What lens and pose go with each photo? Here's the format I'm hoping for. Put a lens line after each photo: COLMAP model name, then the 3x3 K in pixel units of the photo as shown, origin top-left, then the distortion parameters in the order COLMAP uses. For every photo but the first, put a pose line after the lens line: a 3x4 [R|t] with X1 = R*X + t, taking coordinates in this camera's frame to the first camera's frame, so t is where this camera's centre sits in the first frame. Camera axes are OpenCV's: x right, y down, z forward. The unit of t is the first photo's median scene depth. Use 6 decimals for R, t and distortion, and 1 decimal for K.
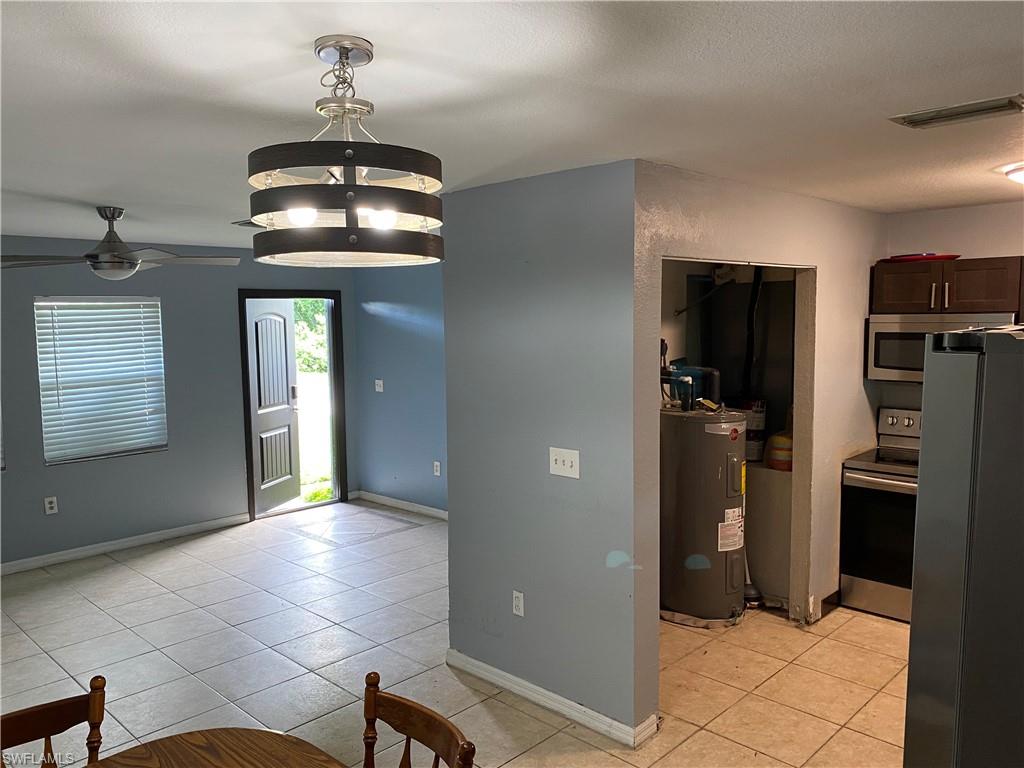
lens RADIAL K [[785.0, 0, 508.3], [0, 785.0, 386.0], [0, 0, 1]] dist [0.039862, -0.038668]
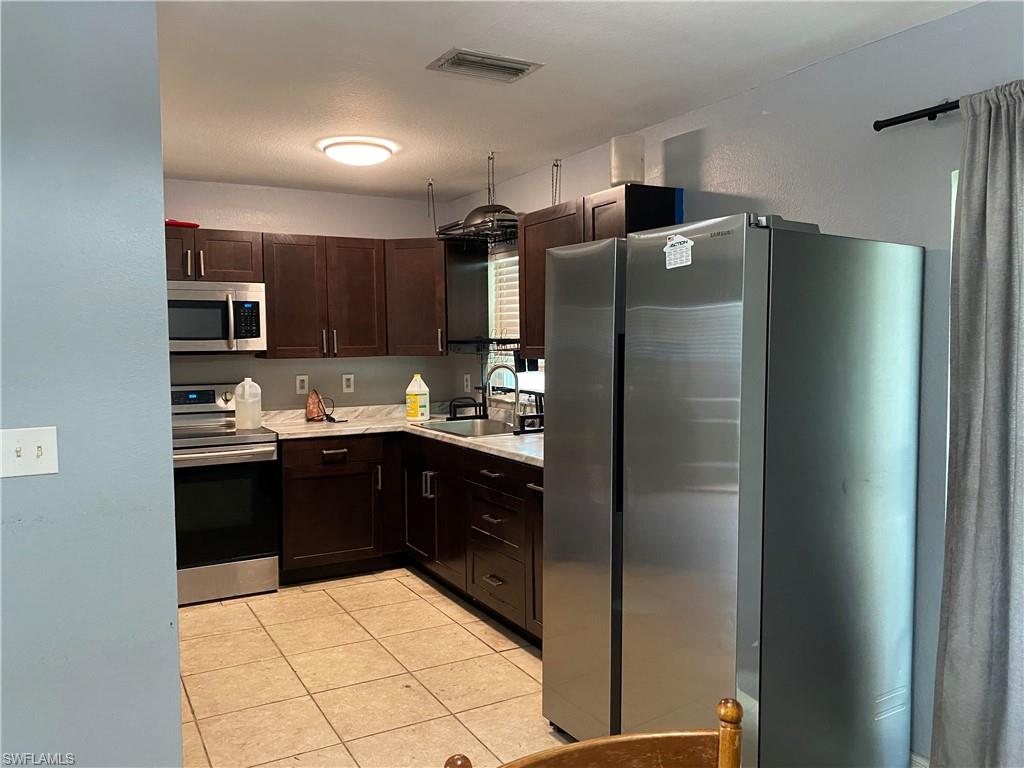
lens RADIAL K [[785.0, 0, 516.4], [0, 785.0, 391.1], [0, 0, 1]] dist [0.039862, -0.038668]
pose [[0.258909, -0.044809, 0.964862, -0.319982], [0.081113, 0.996404, 0.024508, 0.055623], [-0.962490, 0.071918, 0.261612, 0.396490]]
